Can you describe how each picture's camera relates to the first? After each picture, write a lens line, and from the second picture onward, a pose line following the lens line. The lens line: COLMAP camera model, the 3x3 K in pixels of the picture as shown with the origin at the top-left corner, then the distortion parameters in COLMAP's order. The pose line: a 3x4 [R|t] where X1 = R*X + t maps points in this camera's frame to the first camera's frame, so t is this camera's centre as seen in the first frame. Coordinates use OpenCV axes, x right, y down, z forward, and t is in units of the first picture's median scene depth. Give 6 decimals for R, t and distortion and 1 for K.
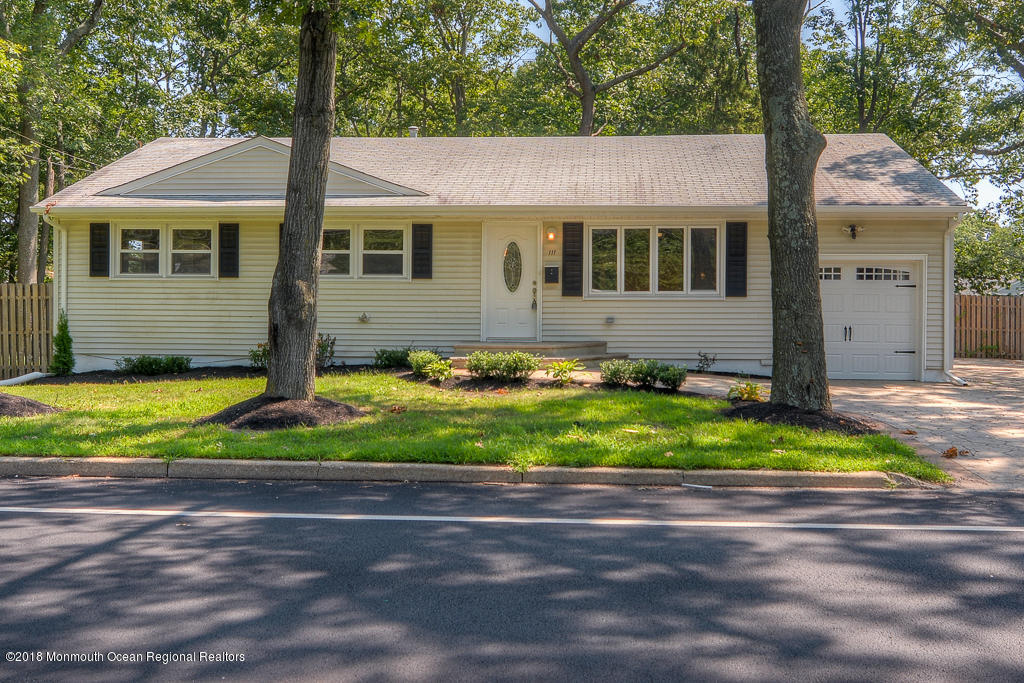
lens RADIAL K [[444.7, 0, 512.0], [0, 444.7, 326.8], [0, 0, 1]] dist [-0.000538, -0.000154]
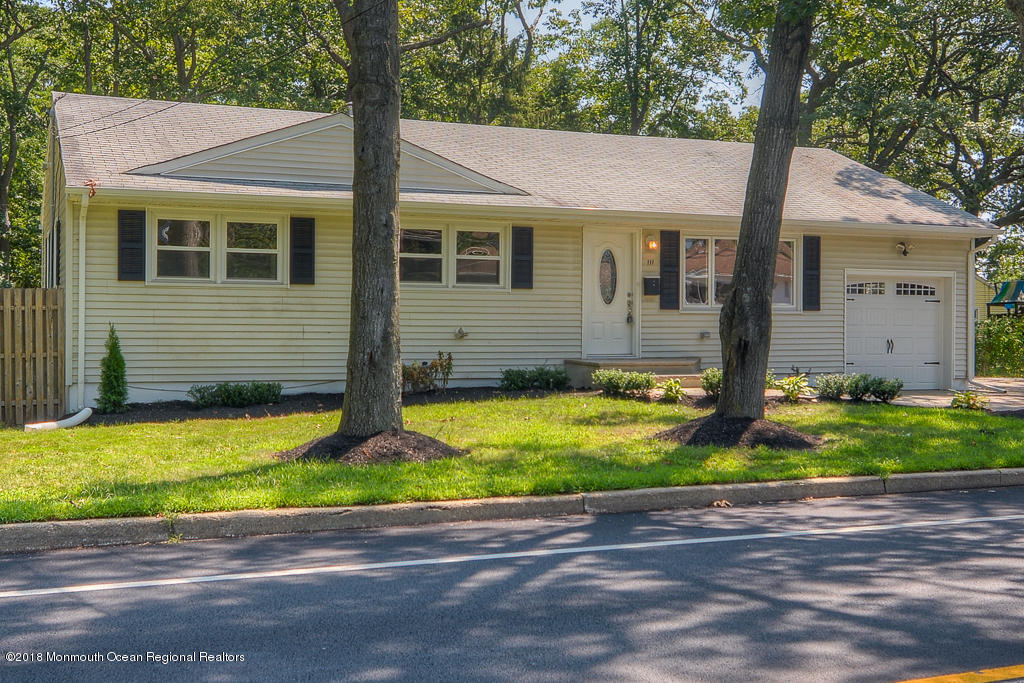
lens RADIAL K [[512.6, 0, 512.0], [0, 512.6, 341.5], [0, 0, 1]] dist [0.000398, -0.000135]
pose [[0.979046, -0.007560, 0.203497, -0.430057], [0.007828, 0.999969, -0.000514, -0.002939], [-0.203487, 0.002096, 0.979075, 0.007251]]
